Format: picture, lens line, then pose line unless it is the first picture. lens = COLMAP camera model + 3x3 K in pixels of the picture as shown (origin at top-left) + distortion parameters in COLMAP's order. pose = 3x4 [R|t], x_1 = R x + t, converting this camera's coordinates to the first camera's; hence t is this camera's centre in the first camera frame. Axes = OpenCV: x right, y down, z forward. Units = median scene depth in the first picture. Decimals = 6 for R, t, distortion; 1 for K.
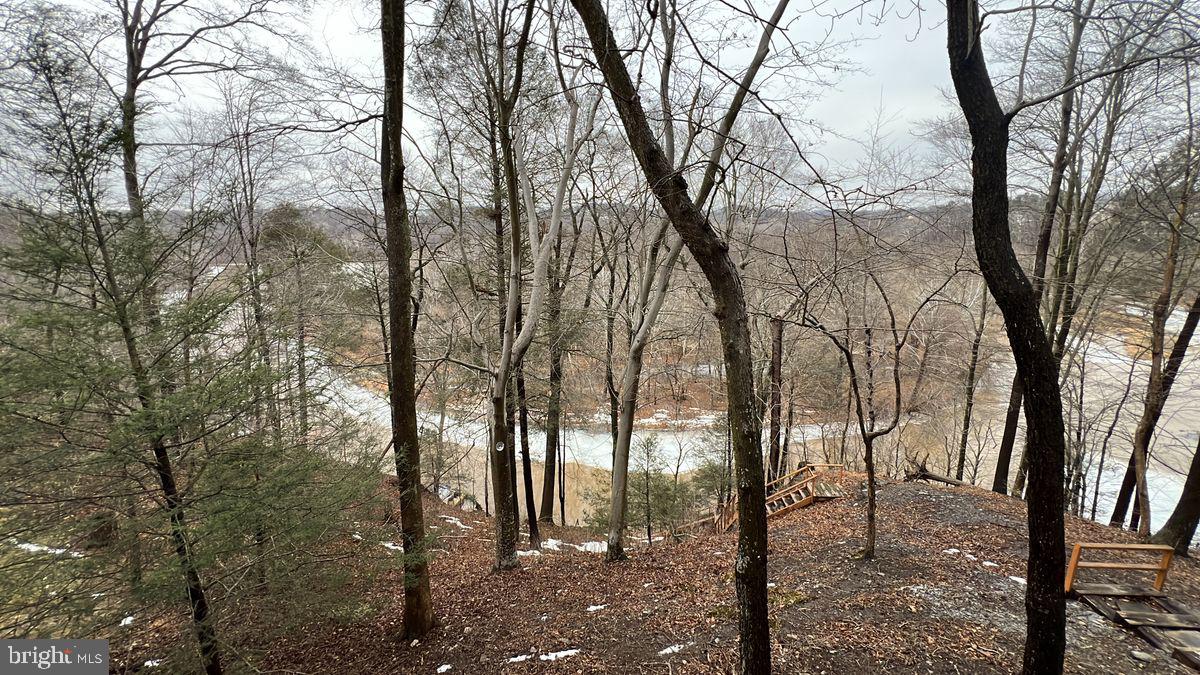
lens RADIAL K [[453.6, 0, 598.2], [0, 453.6, 335.6], [0, 0, 1]] dist [-0.000730, -0.000379]
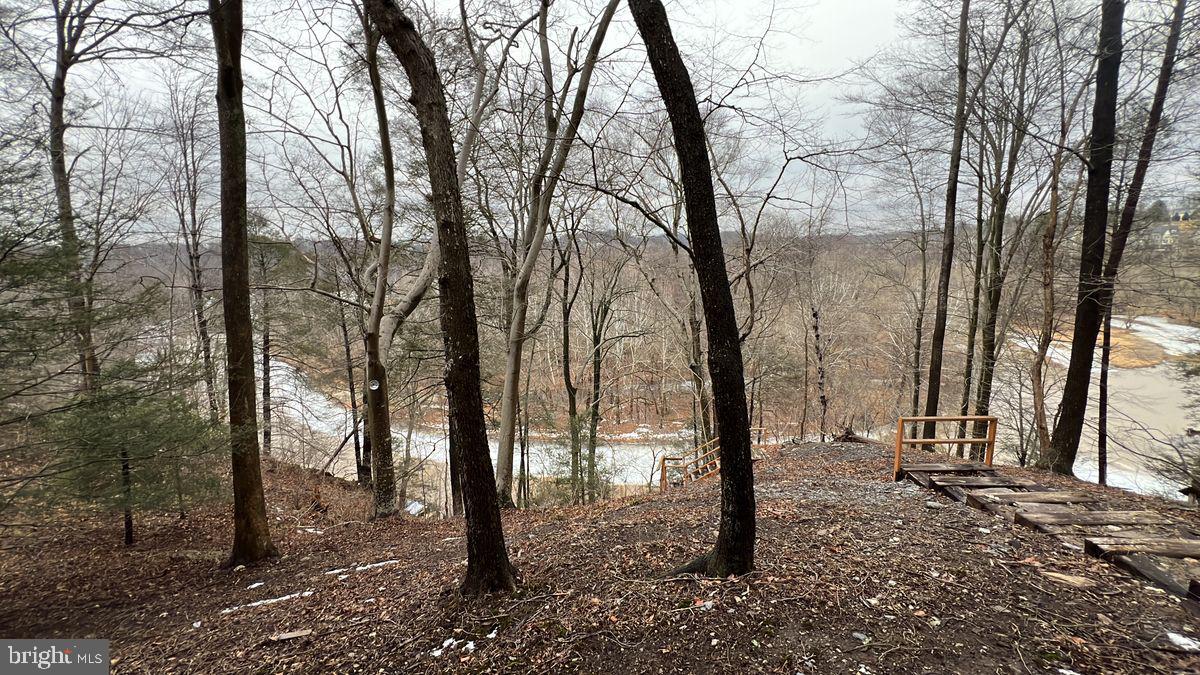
lens RADIAL K [[453.6, 0, 601.9], [0, 453.6, 337.0], [0, 0, 1]] dist [-0.000730, -0.000379]
pose [[0.999861, -0.014054, 0.008917, 0.159835], [0.014573, 0.998022, -0.061150, 0.127661], [-0.008040, 0.061272, 0.998089, 0.016338]]
